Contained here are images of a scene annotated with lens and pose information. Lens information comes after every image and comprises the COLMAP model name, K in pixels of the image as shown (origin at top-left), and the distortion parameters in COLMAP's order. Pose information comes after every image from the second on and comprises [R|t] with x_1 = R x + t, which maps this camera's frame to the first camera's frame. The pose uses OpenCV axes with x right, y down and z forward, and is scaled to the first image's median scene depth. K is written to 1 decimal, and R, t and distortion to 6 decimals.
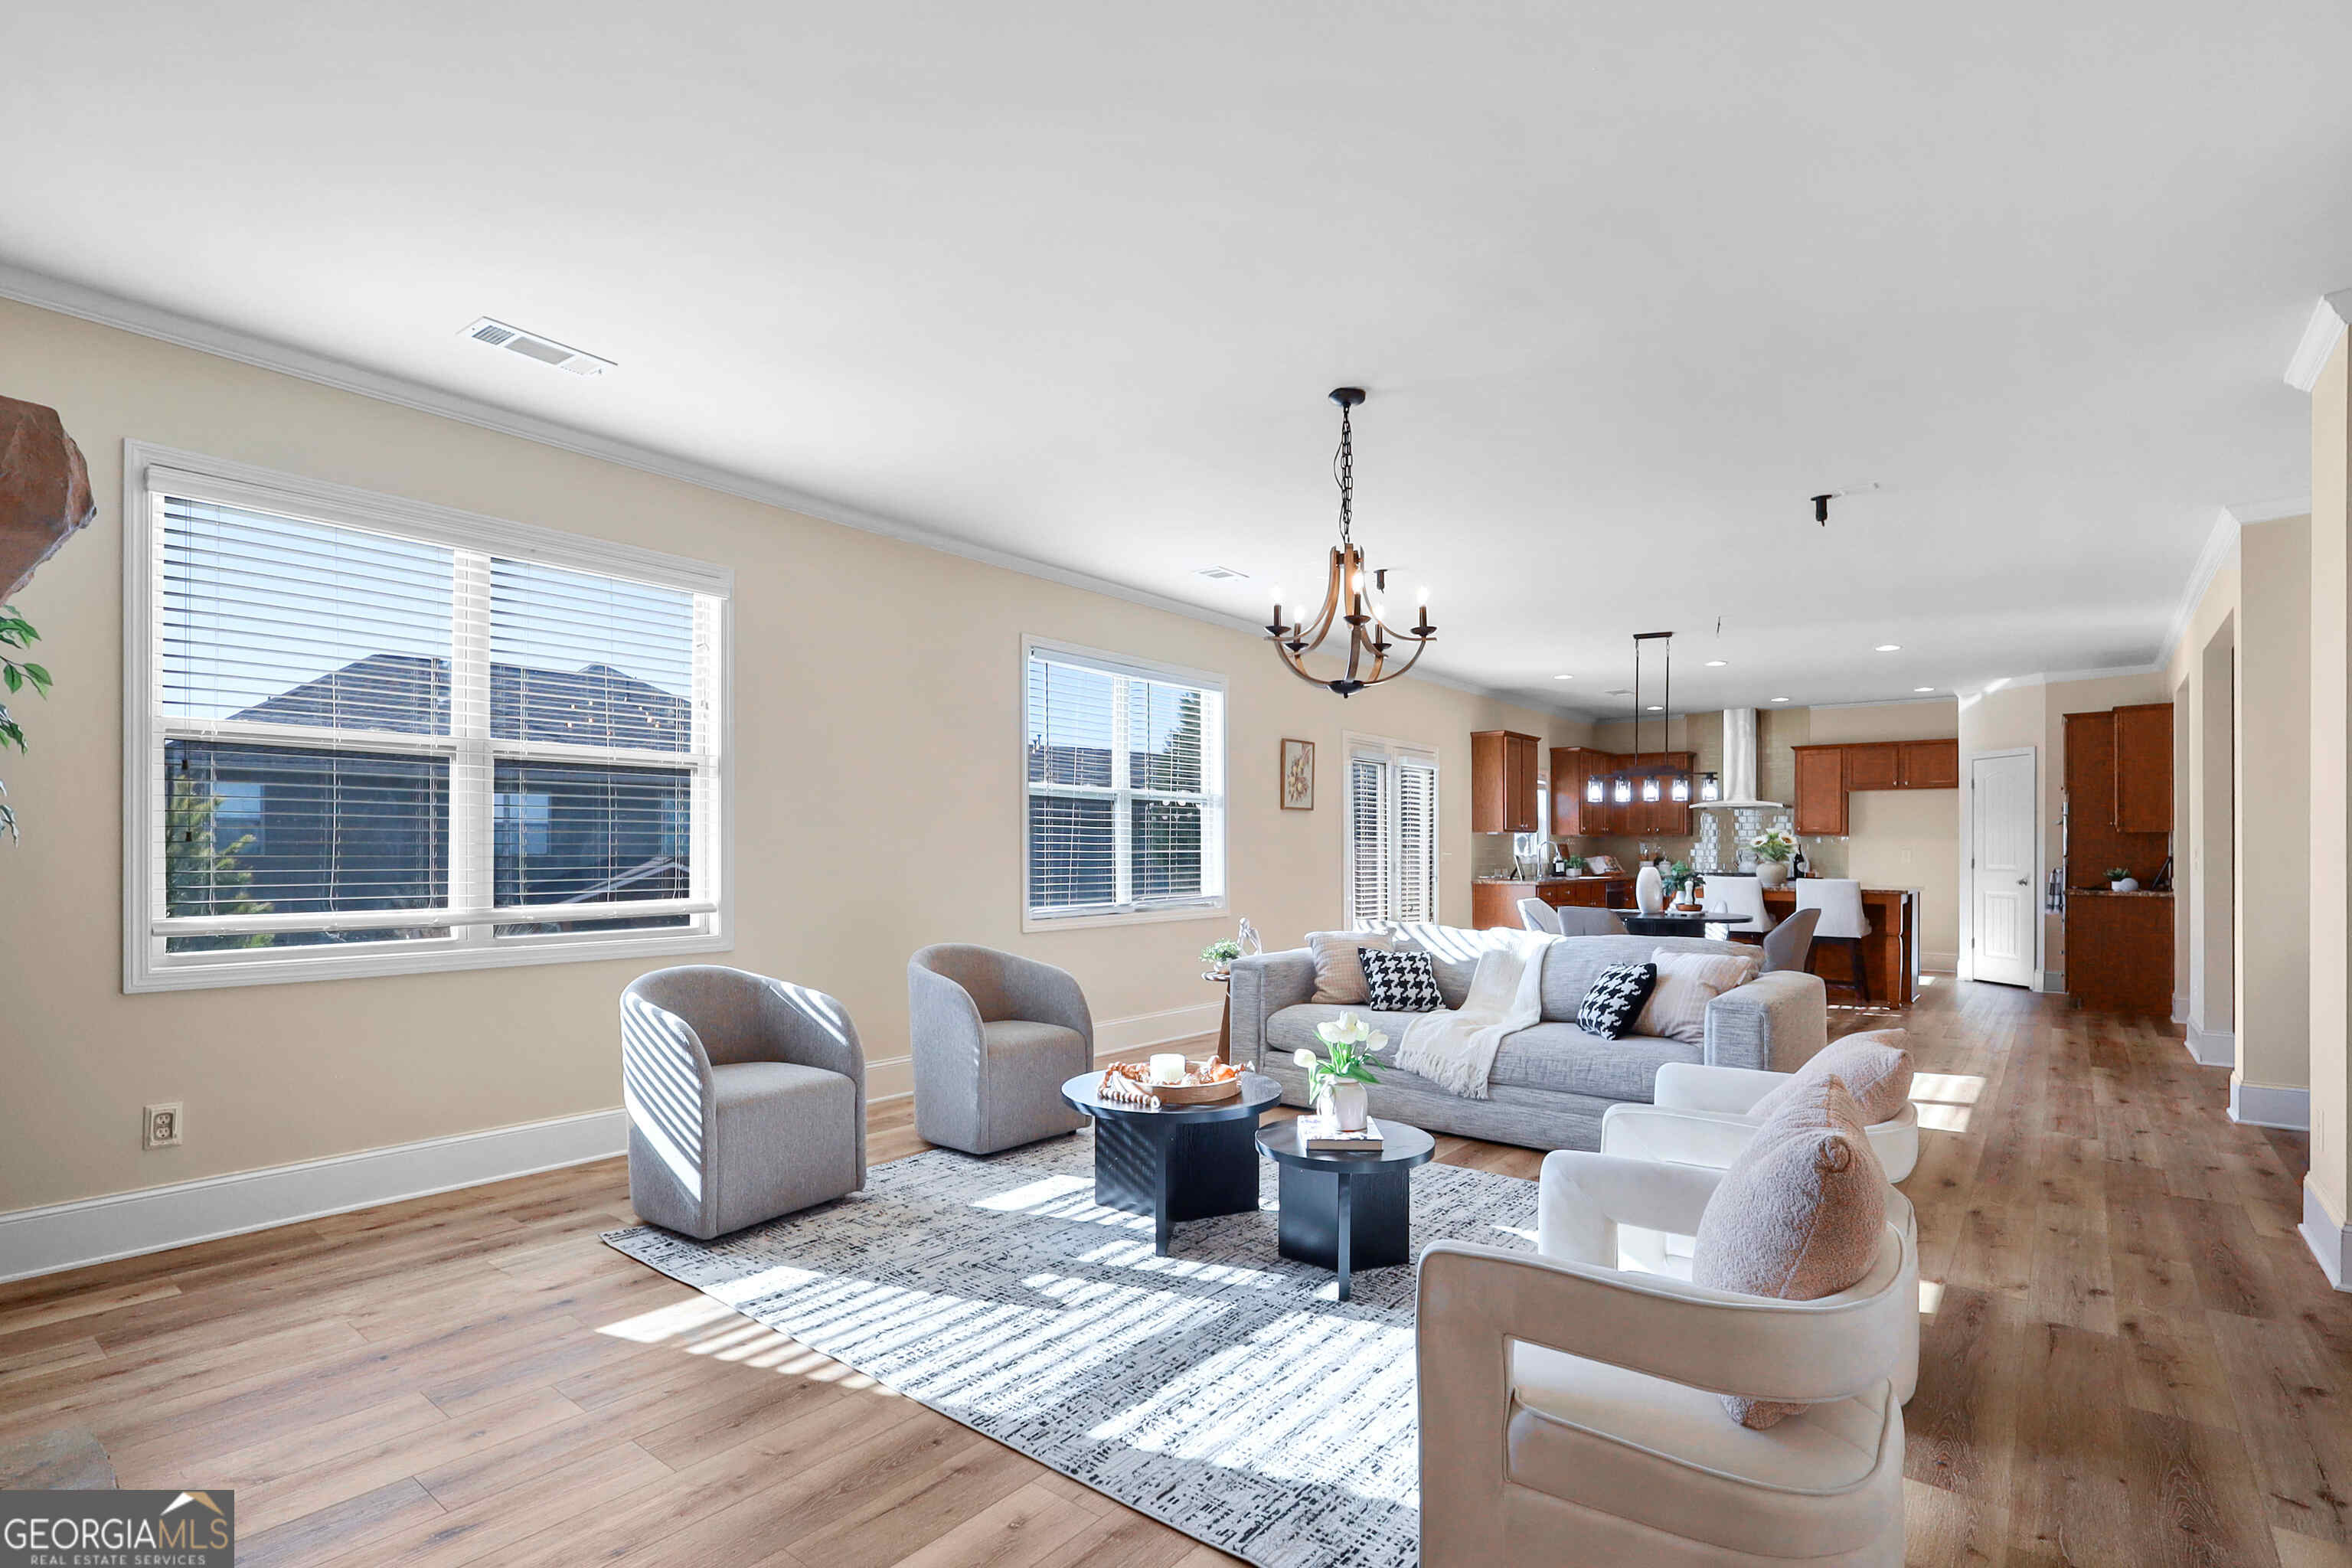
lens RADIAL K [[1116.9, 0, 1154.6], [0, 1116.9, 830.0], [0, 0, 1]] dist [-0.000517, -0.000971]
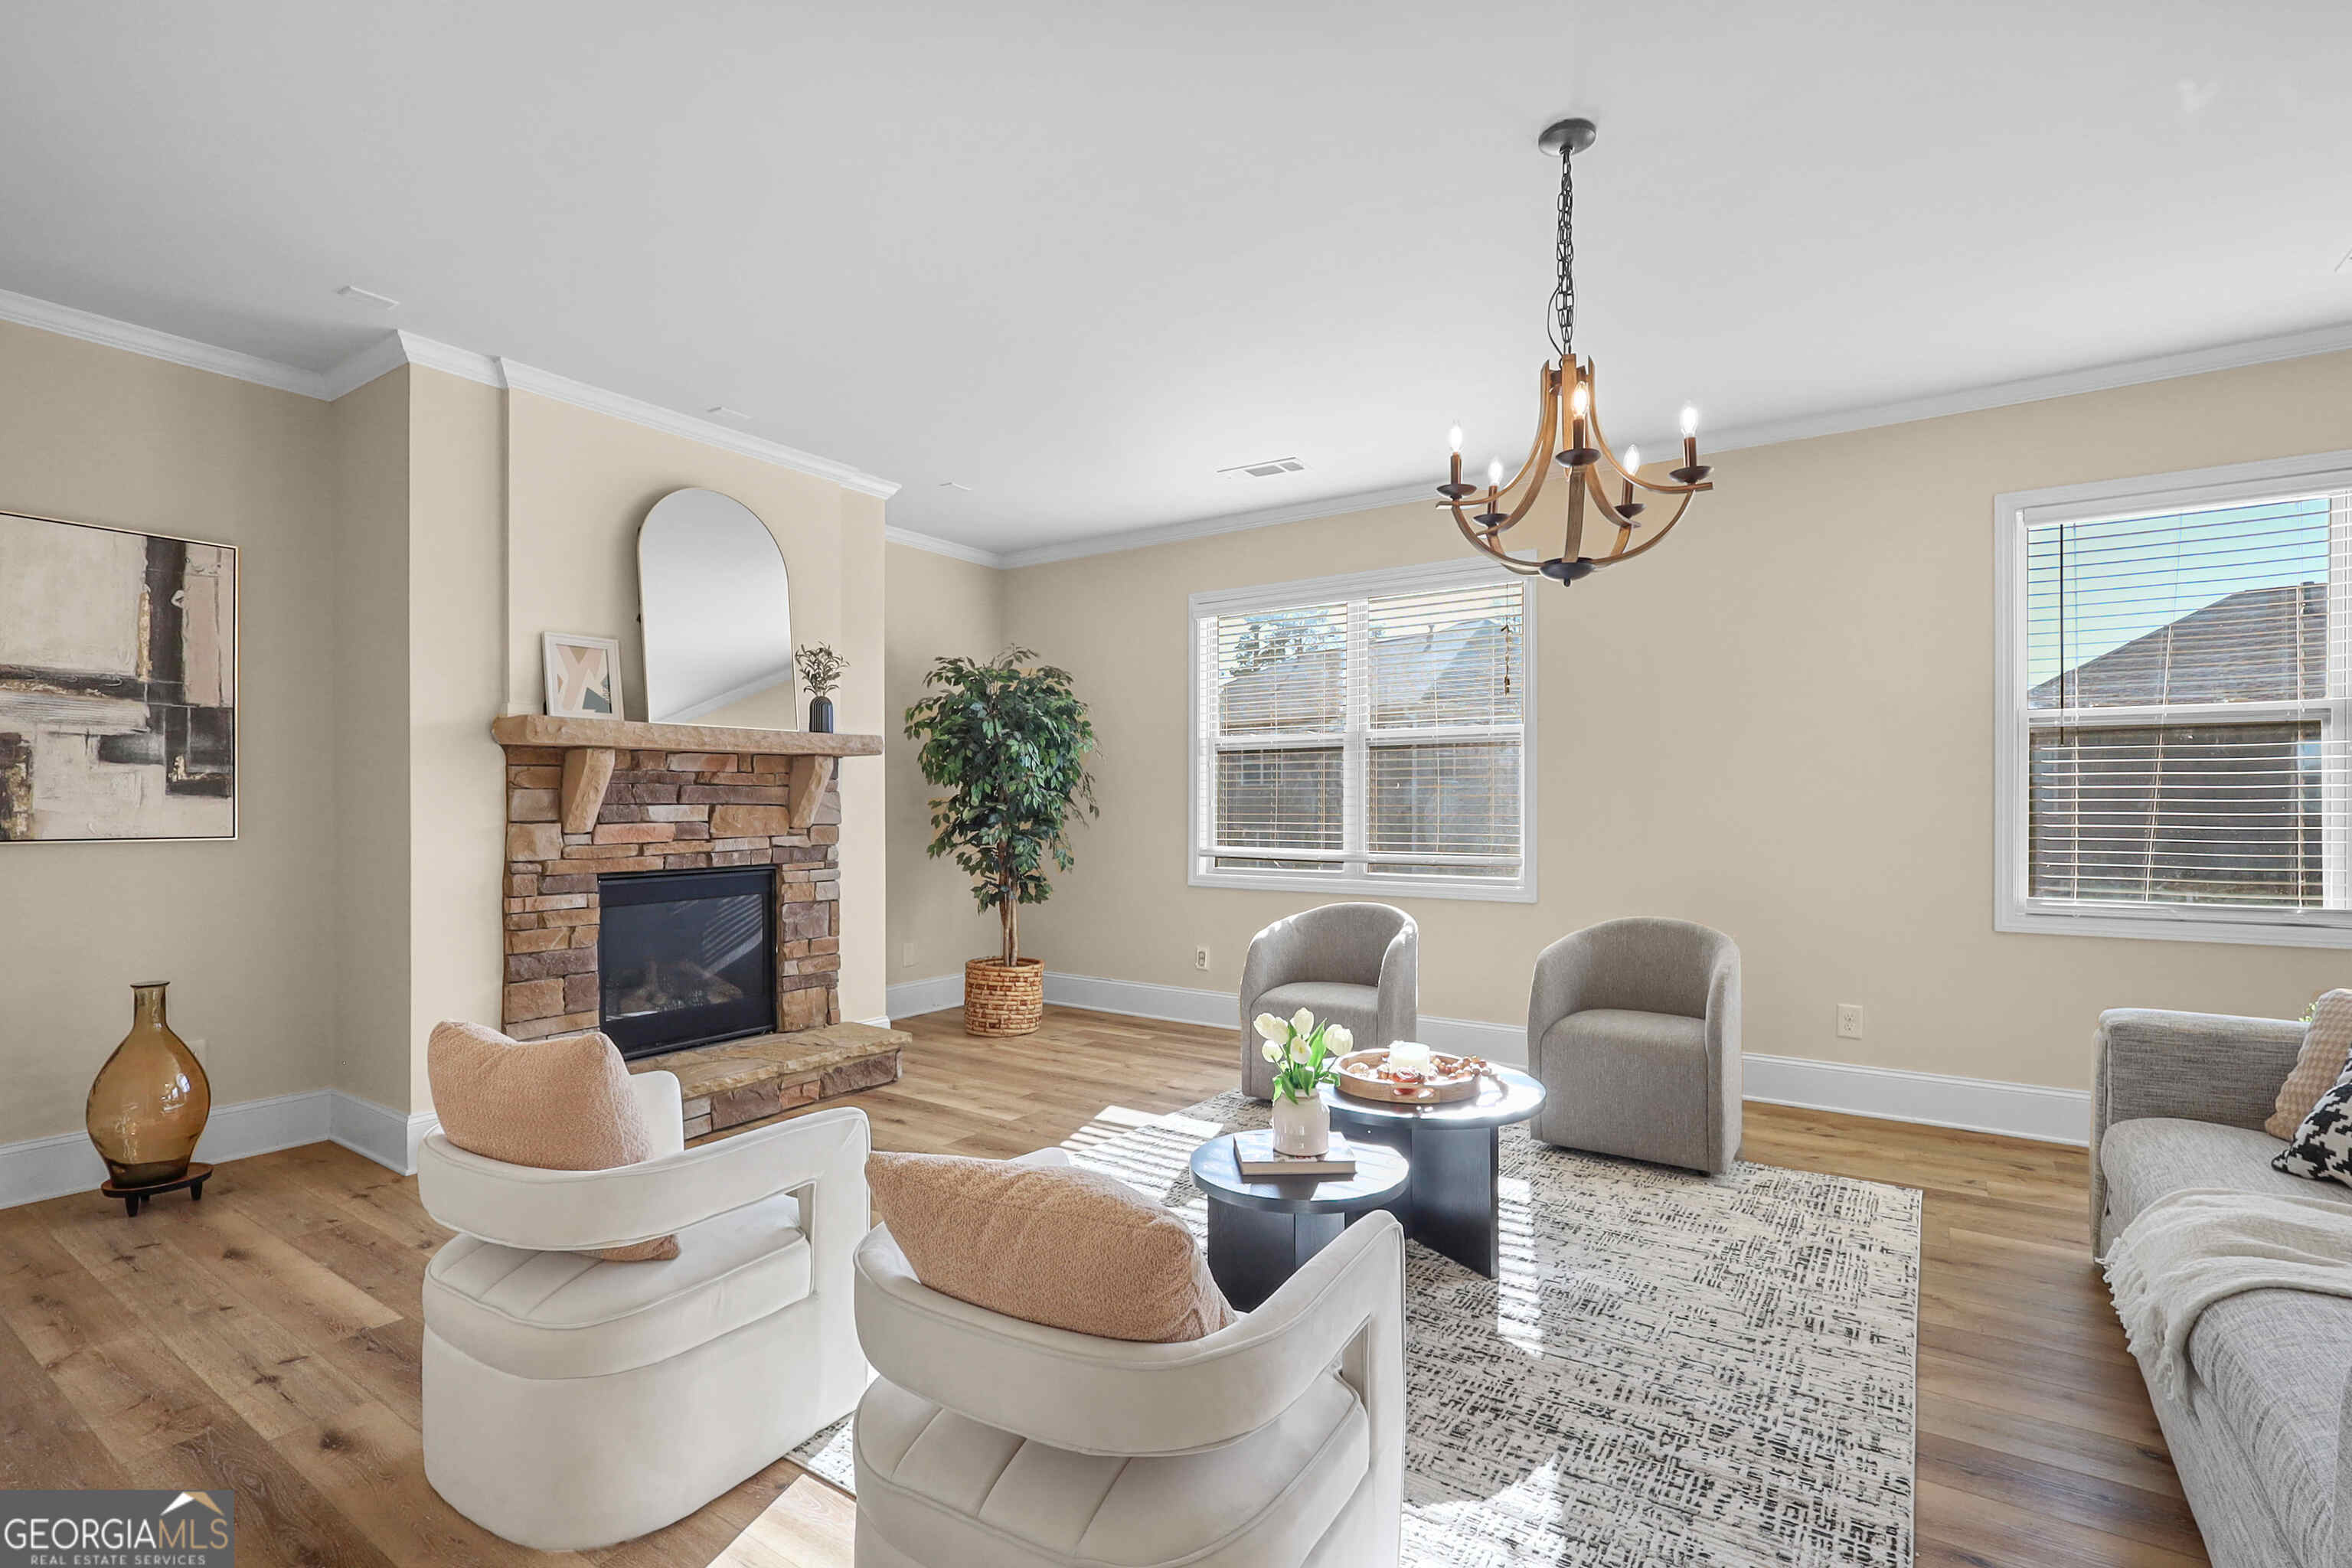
lens RADIAL K [[1116.9, 0, 1193.1], [0, 1116.9, 795.6], [0, 0, 1]] dist [-0.000517, -0.000971]
pose [[0.086049, -0.012663, -0.996210, 0.680787], [0.016210, 0.999805, -0.011308, 0.011445], [0.996159, -0.015175, 0.086238, 0.595891]]
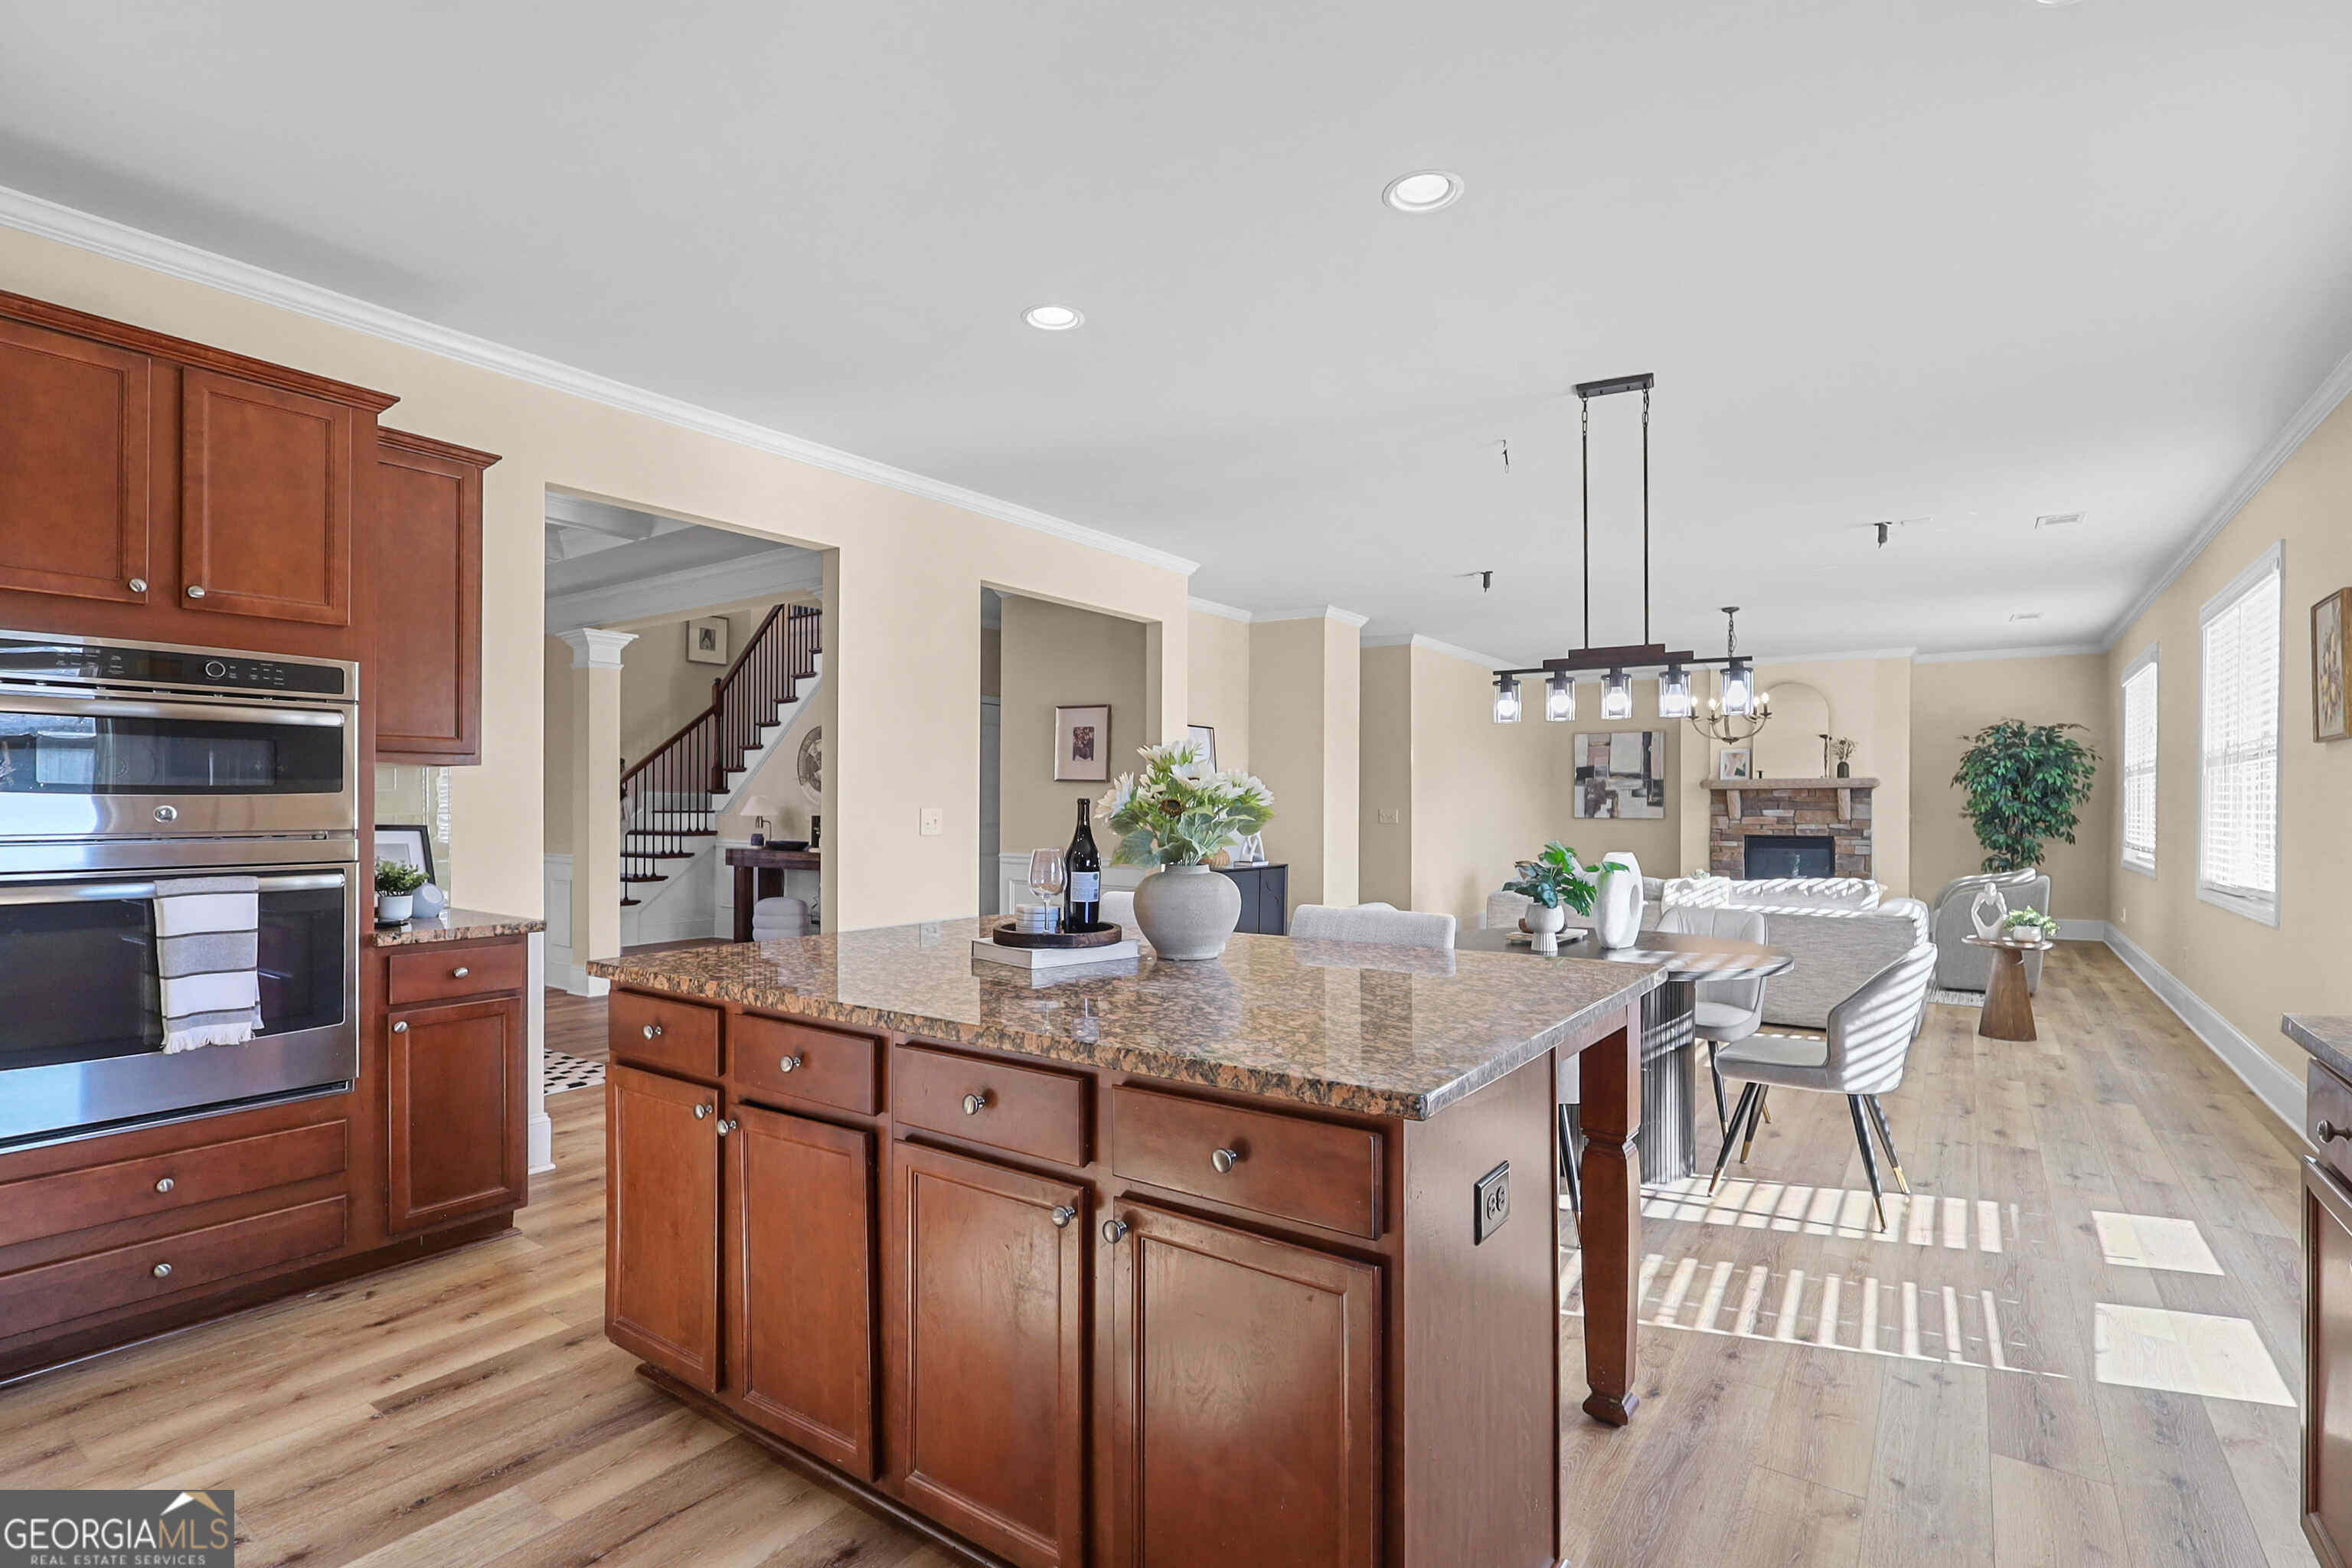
lens RADIAL K [[1116.9, 0, 1184.3], [0, 1116.9, 797.9], [0, 0, 1]] dist [-0.000517, -0.000971]
pose [[-0.997591, -0.006243, -0.069089, 1.139534], [-0.004792, 0.999765, -0.021150, 0.032705], [0.069205, -0.020768, -0.997386, 2.555758]]
